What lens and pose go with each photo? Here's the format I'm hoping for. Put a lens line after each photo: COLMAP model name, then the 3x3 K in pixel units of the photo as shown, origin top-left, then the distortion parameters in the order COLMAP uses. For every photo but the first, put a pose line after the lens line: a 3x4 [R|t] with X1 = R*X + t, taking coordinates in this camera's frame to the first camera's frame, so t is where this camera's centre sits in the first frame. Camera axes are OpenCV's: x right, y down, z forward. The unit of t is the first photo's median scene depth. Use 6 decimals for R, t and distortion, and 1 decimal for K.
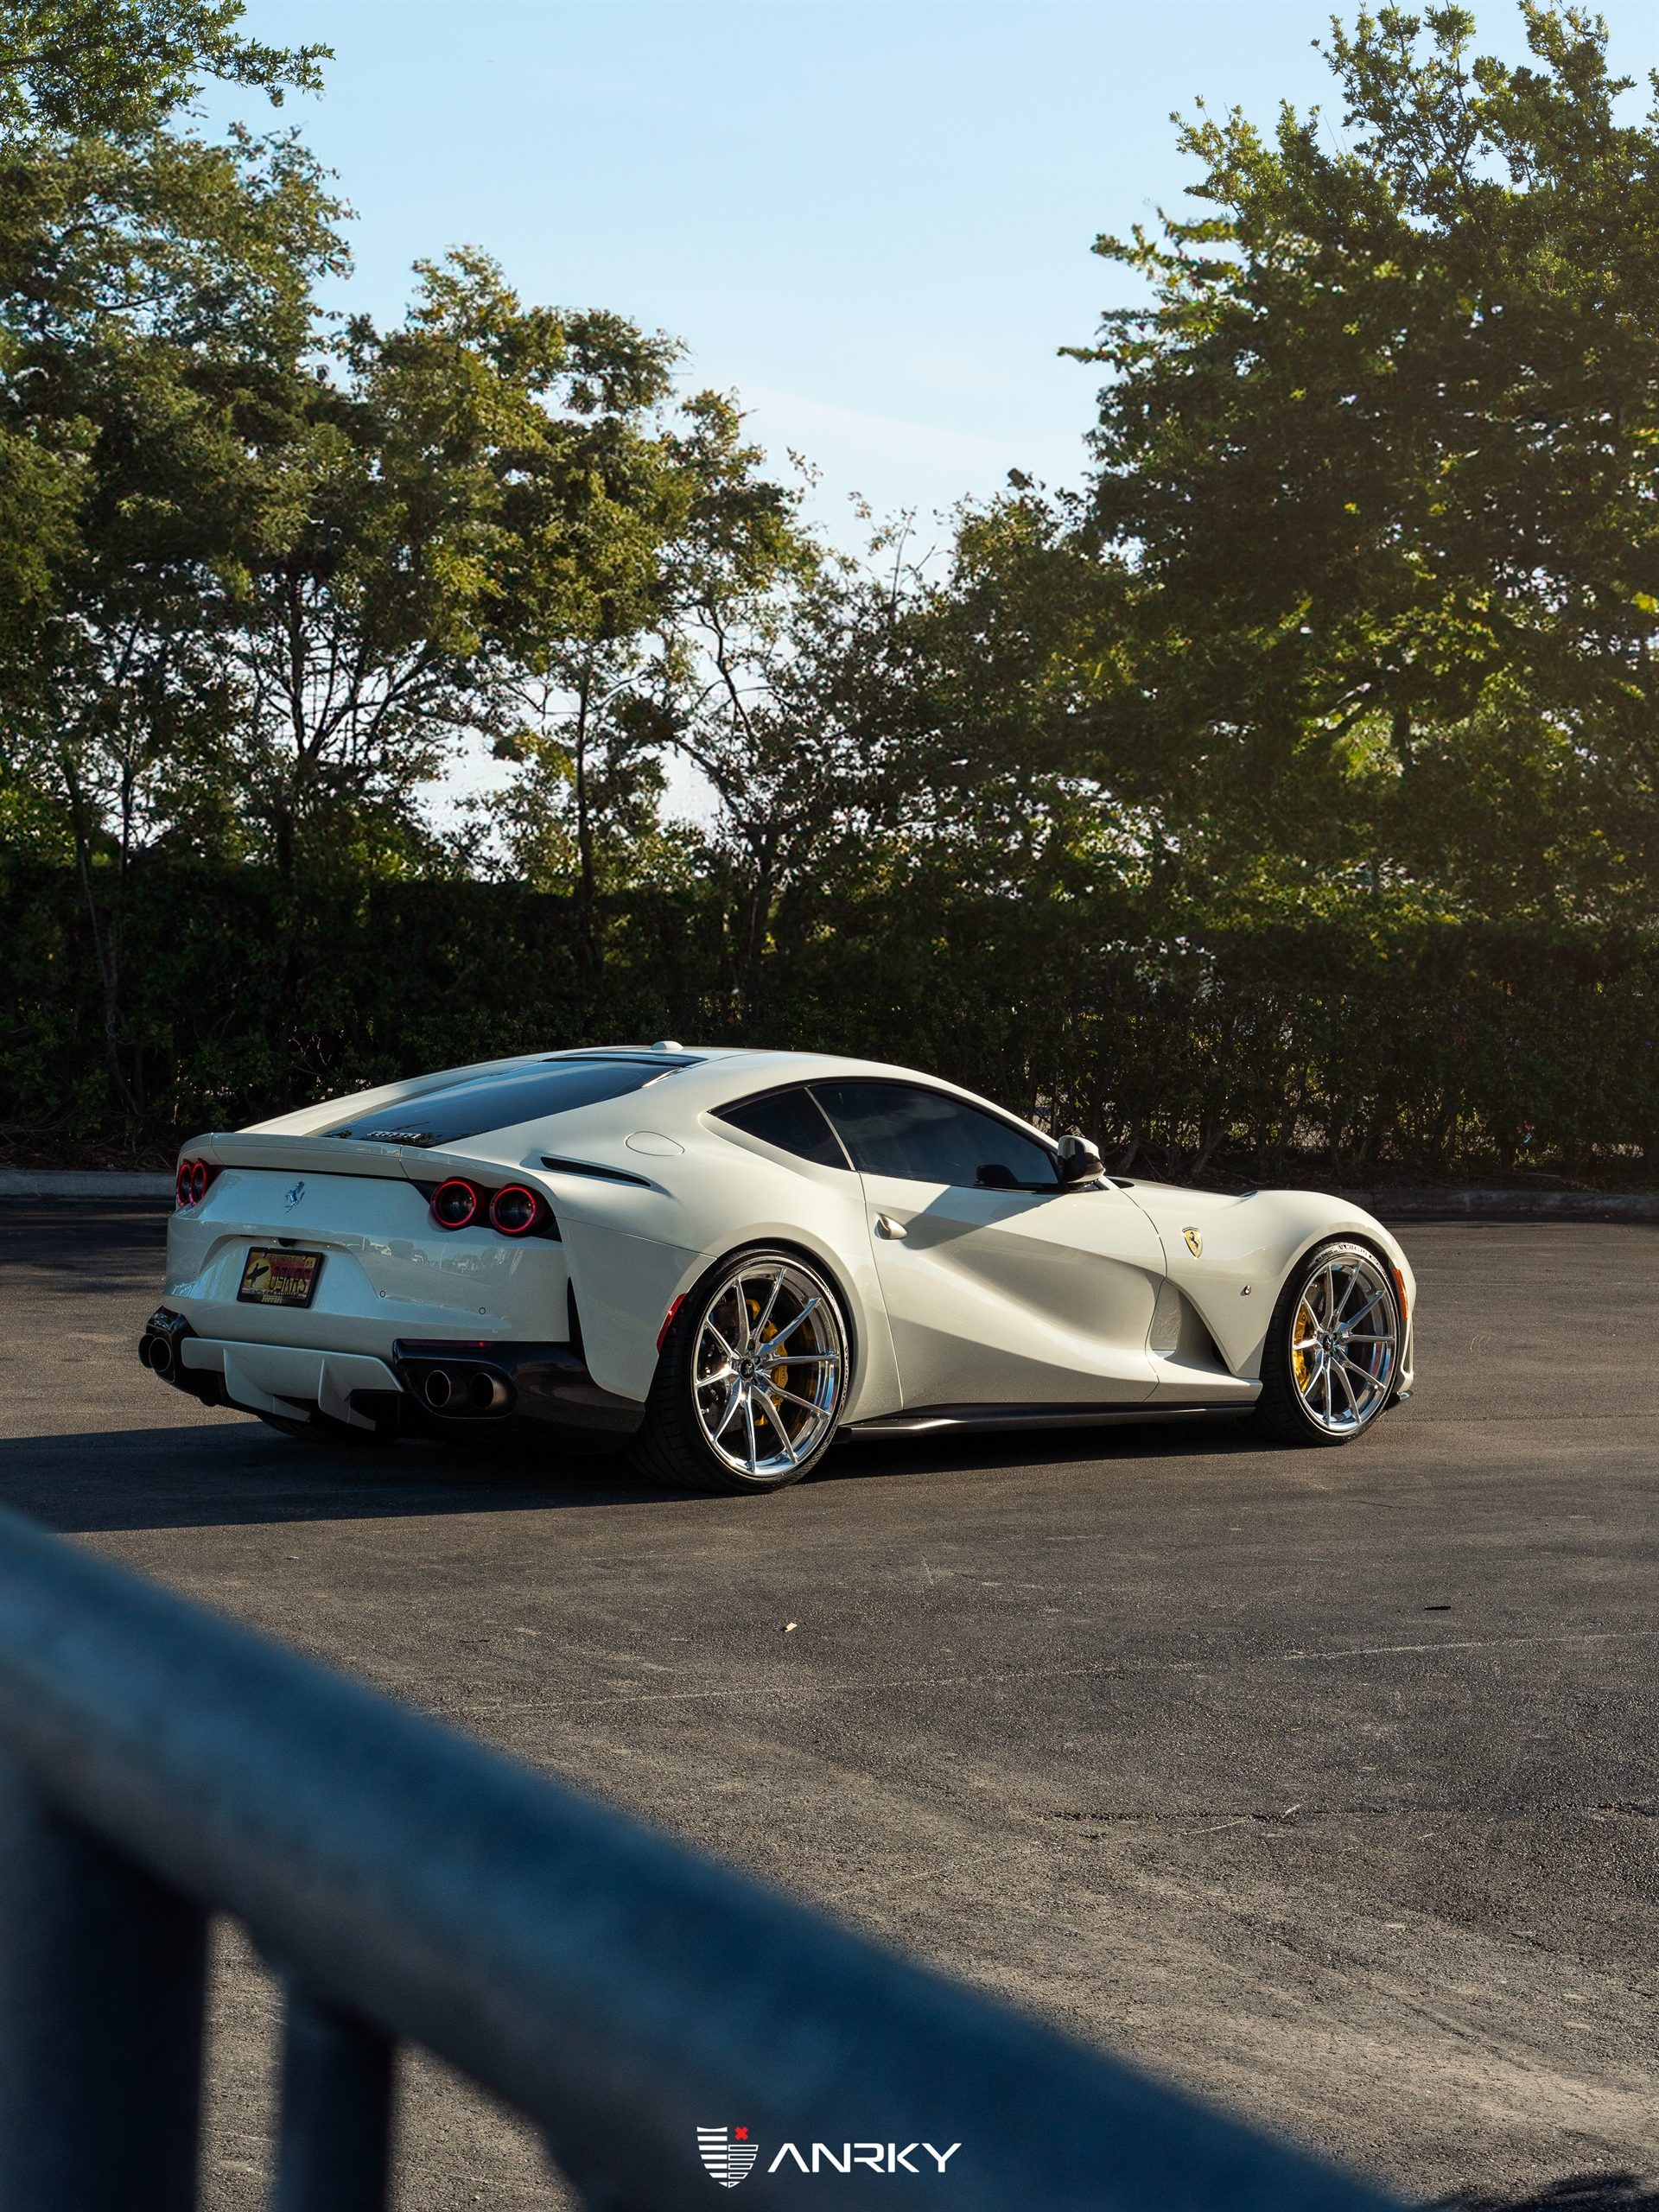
lens RADIAL K [[5130.5, 0, 755.8], [0, 5130.5, 1000.7], [0, 0, 1]] dist [0.088813, 0.000000]
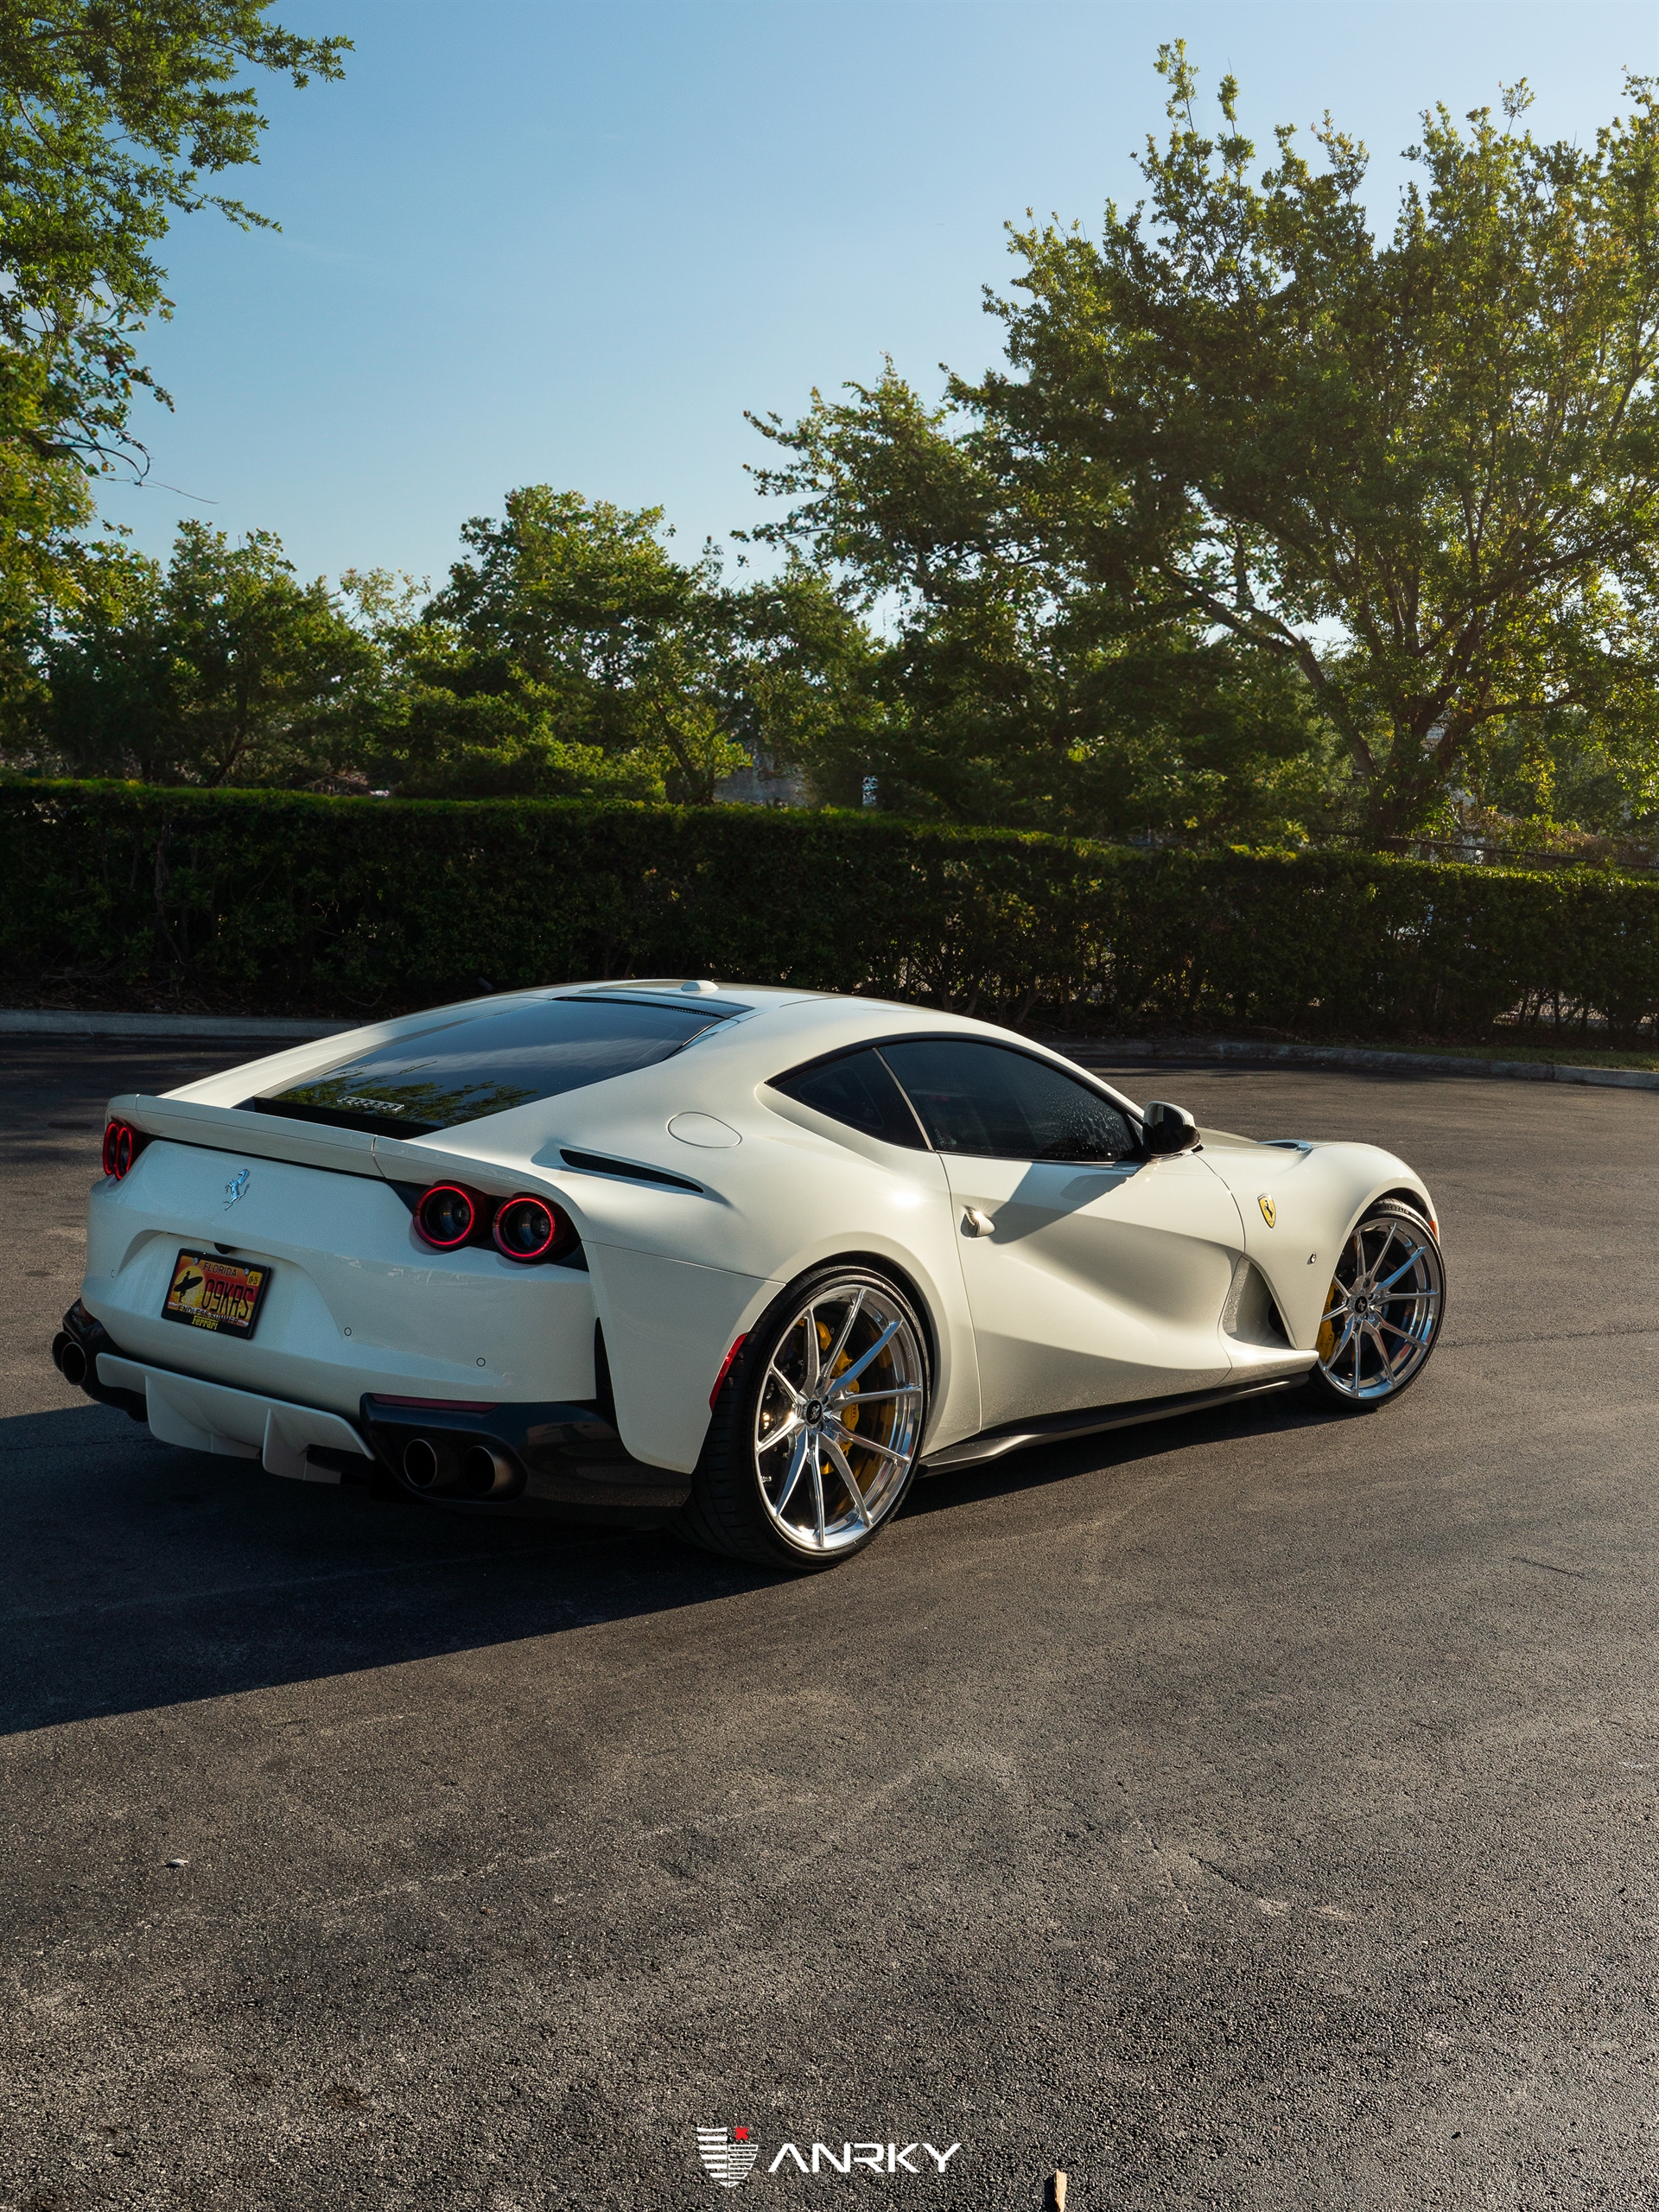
lens RADIAL K [[2583.0, 0, 934.7], [0, 2583.0, 1116.0], [0, 0, 1]] dist [-0.014250, 0.000000]
pose [[0.991477, 0.020779, 0.128614, -0.035014], [-0.033933, 0.994313, 0.100945, -0.015129], [-0.125785, -0.104449, 0.986544, 0.591800]]
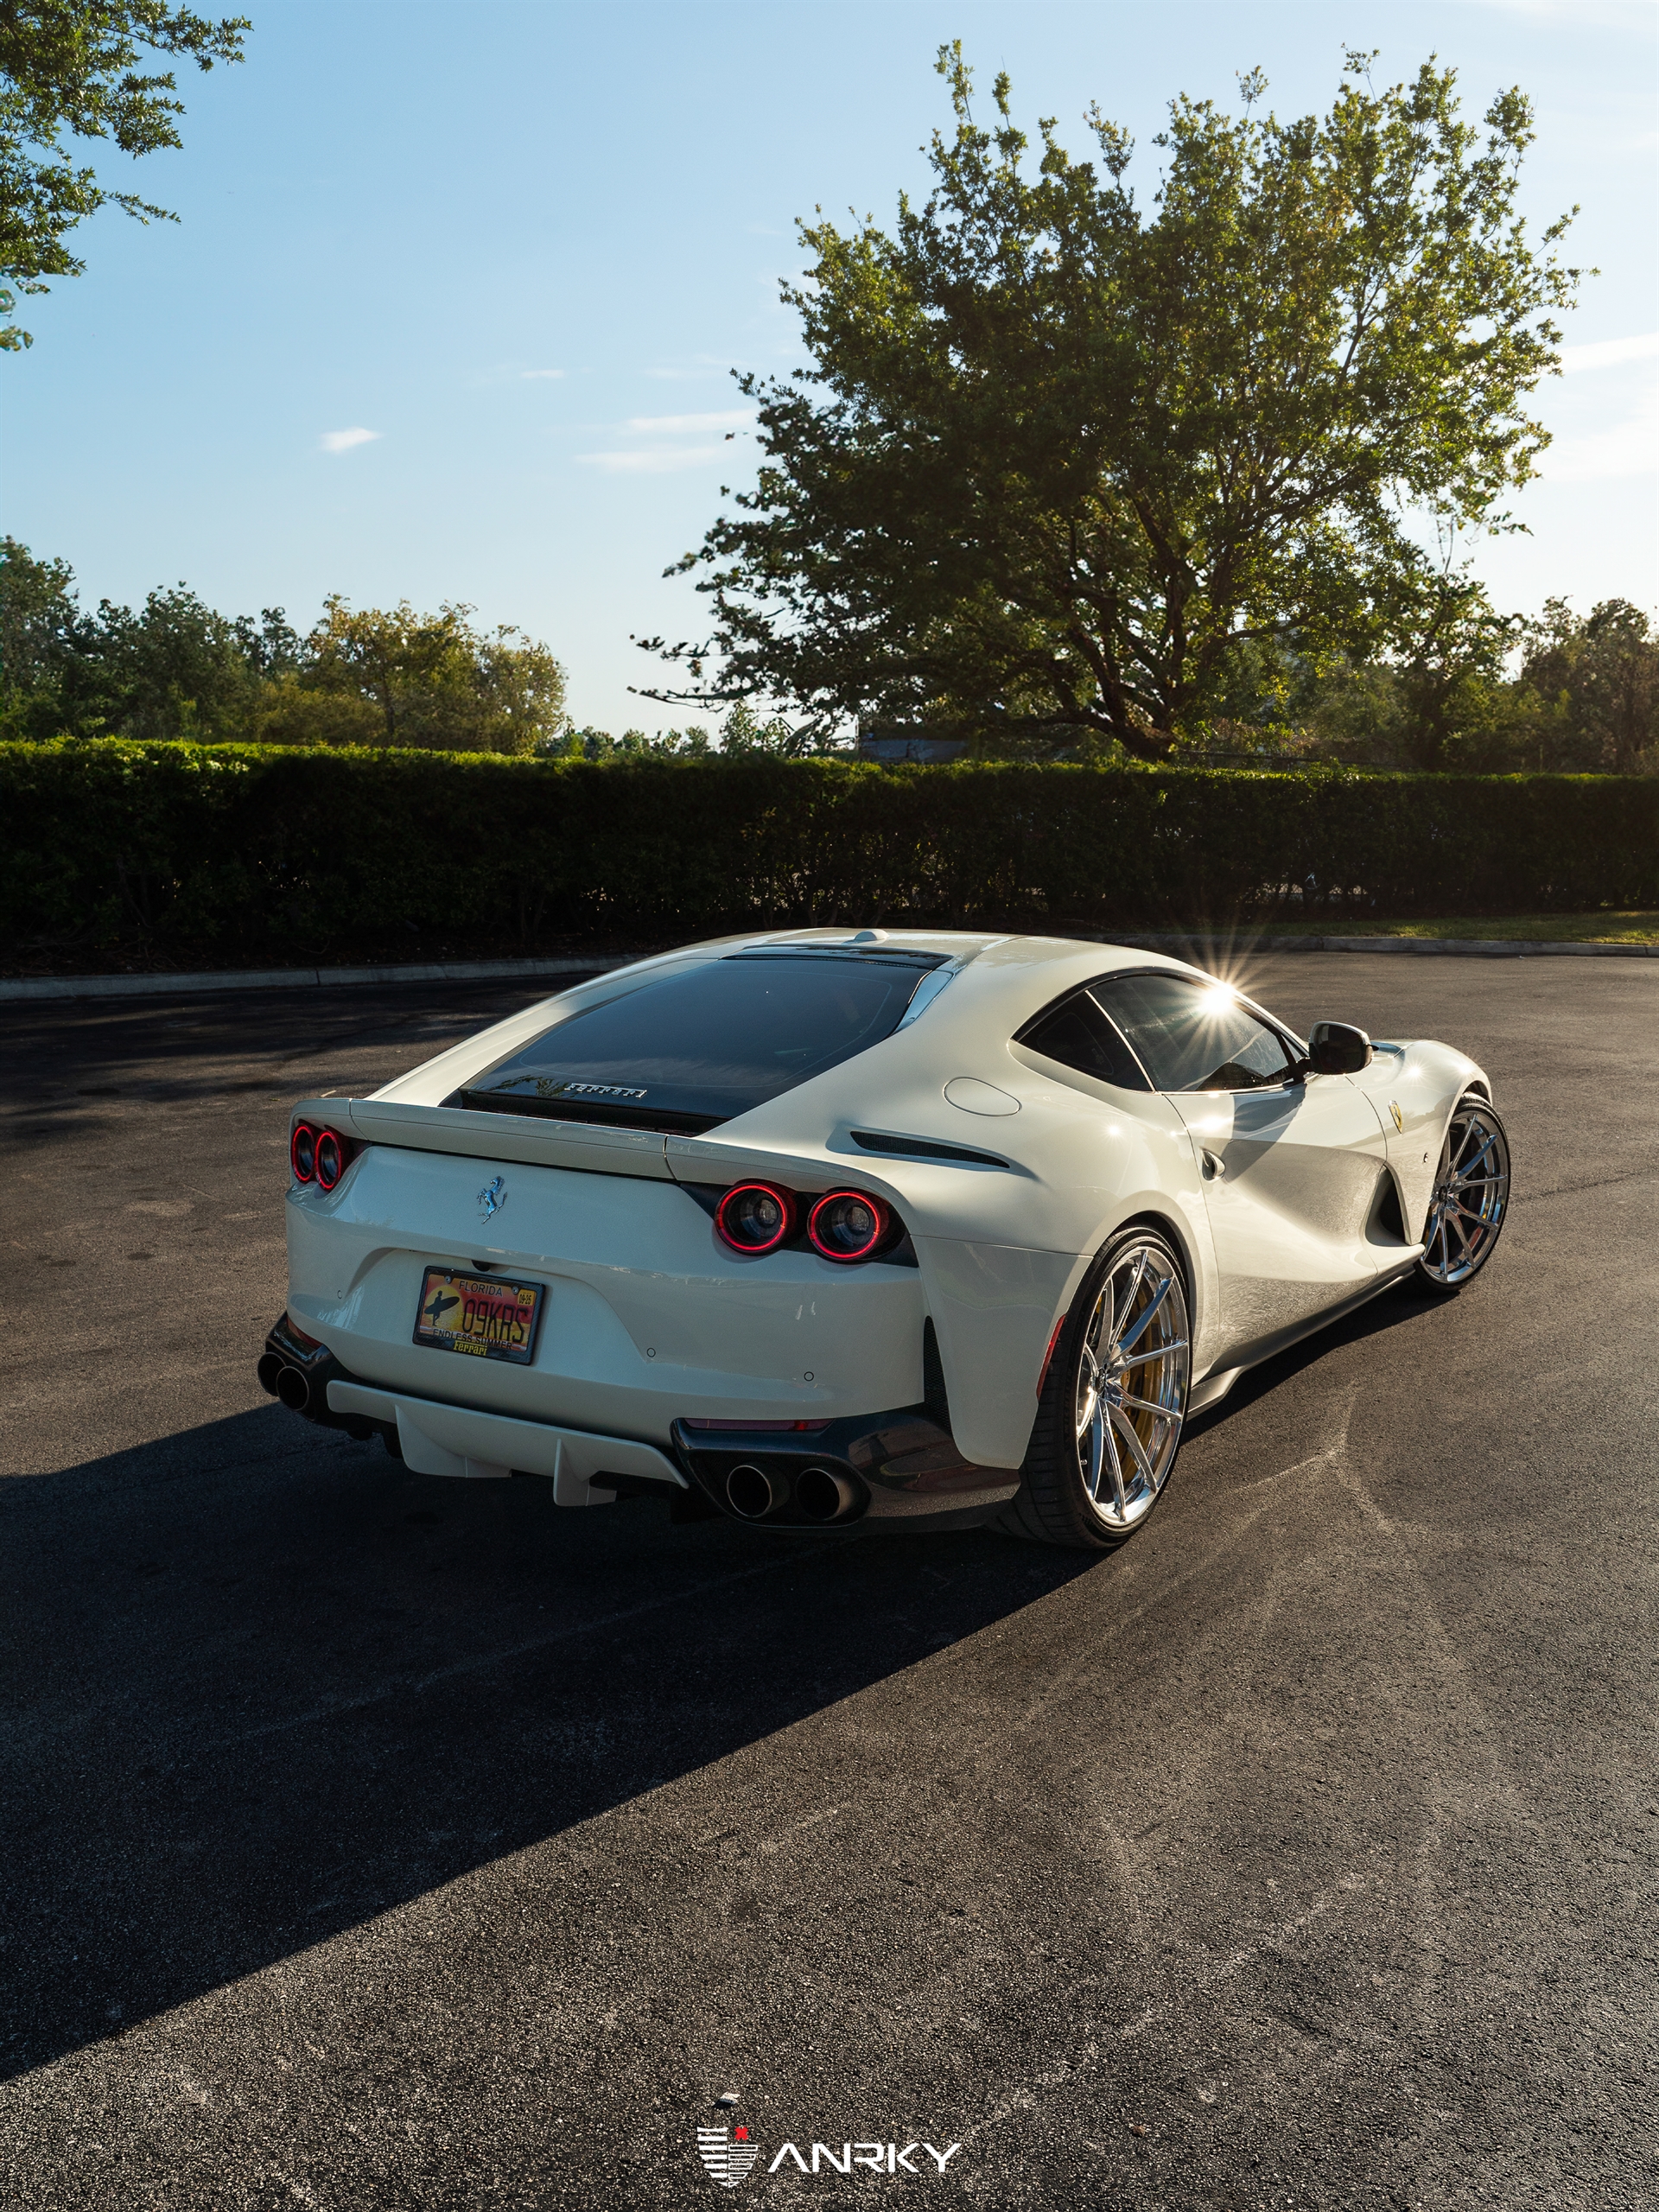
lens RADIAL K [[2029.3, 0, 833.1], [0, 2029.3, 1143.9], [0, 0, 1]] dist [-0.003576, 0.027142]
pose [[0.974412, -0.060543, 0.216463, -0.101684], [0.022128, 0.984202, 0.175663, -0.016736], [-0.223678, -0.166378, 0.960357, 0.708197]]
